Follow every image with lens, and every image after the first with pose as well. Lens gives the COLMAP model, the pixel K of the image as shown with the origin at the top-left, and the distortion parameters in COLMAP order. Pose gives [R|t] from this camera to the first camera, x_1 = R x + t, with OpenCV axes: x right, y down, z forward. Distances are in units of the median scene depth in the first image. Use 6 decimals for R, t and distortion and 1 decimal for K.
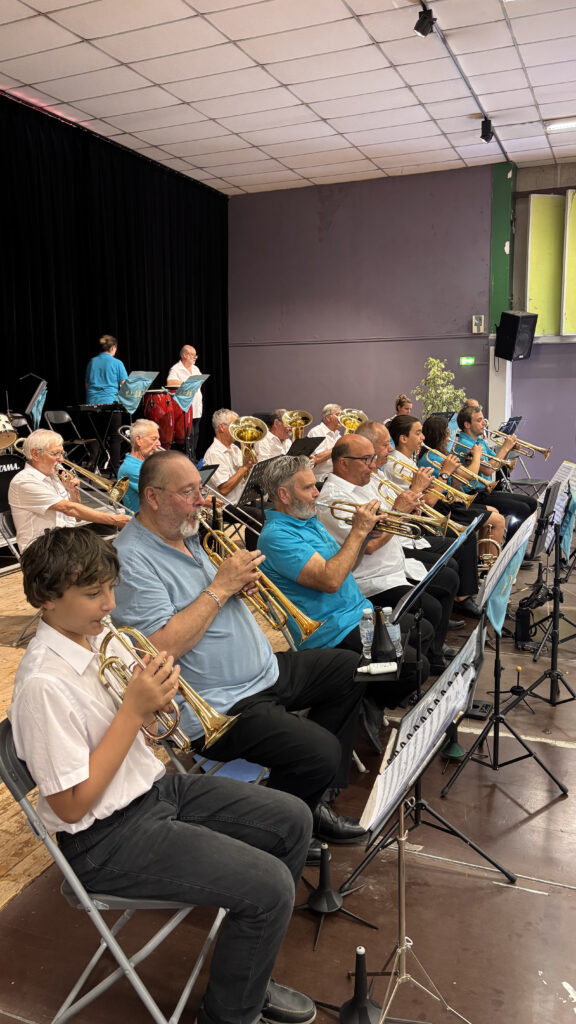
lens RADIAL K [[771.8, 0, 288.0], [0, 771.8, 512.0], [0, 0, 1]] dist [0.014278, -0.000392]
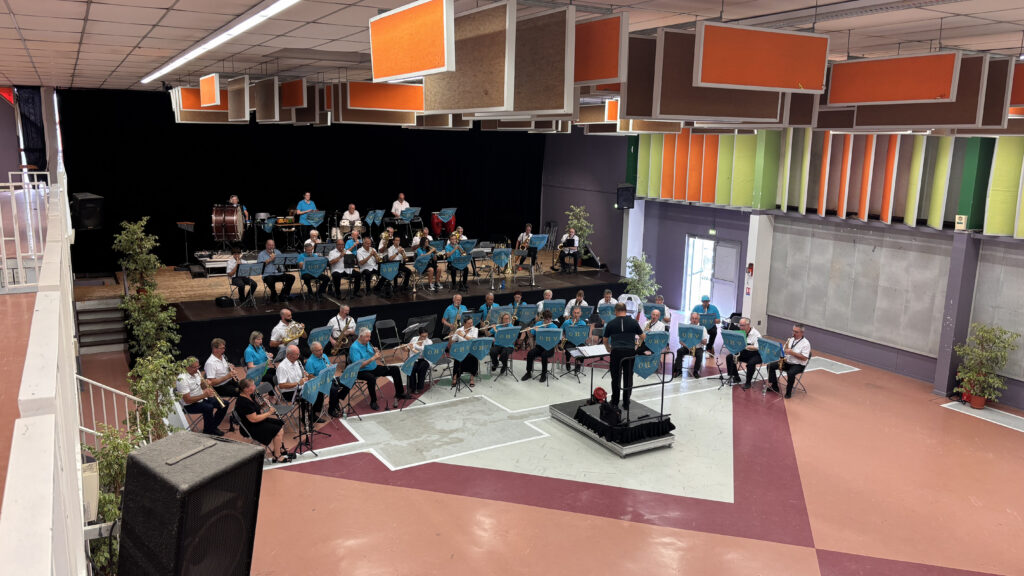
lens RADIAL K [[771.8, 0, 512.8], [0, 771.8, 292.0], [0, 0, 1]] dist [0.014278, -0.000392]
pose [[0.793320, 0.148793, -0.590342, 1.284145], [-0.137043, 0.988432, 0.064967, -0.080848], [0.593179, 0.029363, 0.804535, -0.729227]]
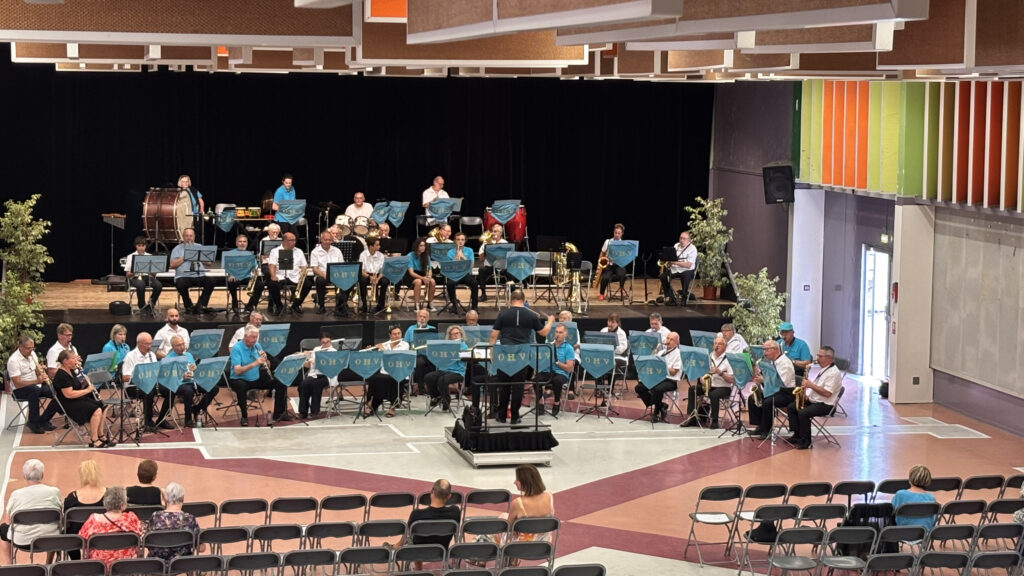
lens RADIAL K [[2050.1, 0, 543.6], [0, 2050.1, 284.1], [0, 0, 1]] dist [0.066980, -0.026056]
pose [[0.577499, 0.101675, -0.810035, 2.669136], [-0.163530, 0.986512, 0.007241, -0.043900], [0.799846, 0.128283, 0.586336, -1.091844]]
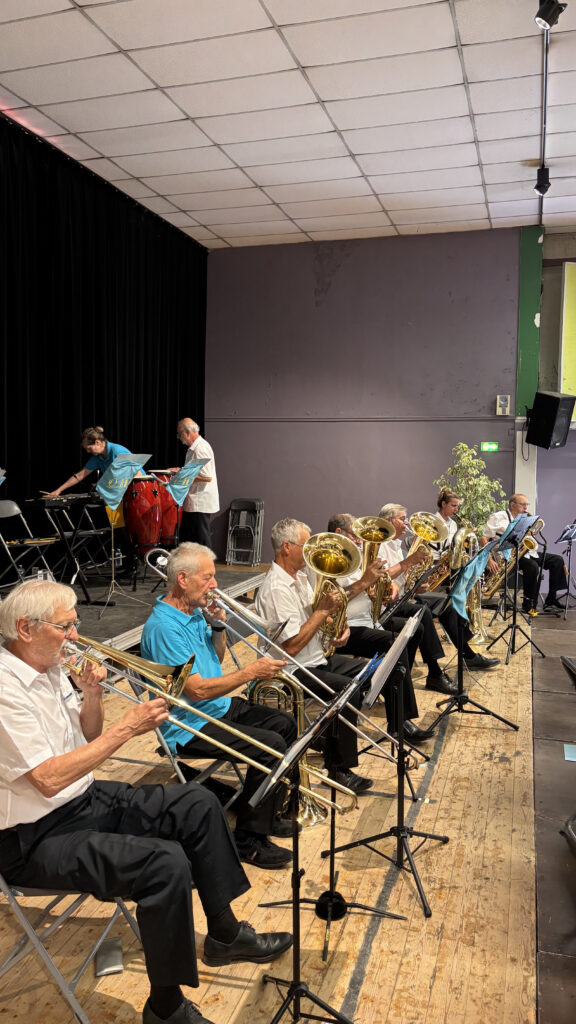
lens RADIAL K [[771.8, 0, 288.0], [0, 771.8, 512.0], [0, 0, 1]] dist [0.014278, -0.000392]
pose [[0.994481, 0.020610, 0.102870, -0.084948], [-0.010846, 0.995457, -0.094588, -0.043242], [-0.104352, 0.092950, 0.990187, 0.196027]]
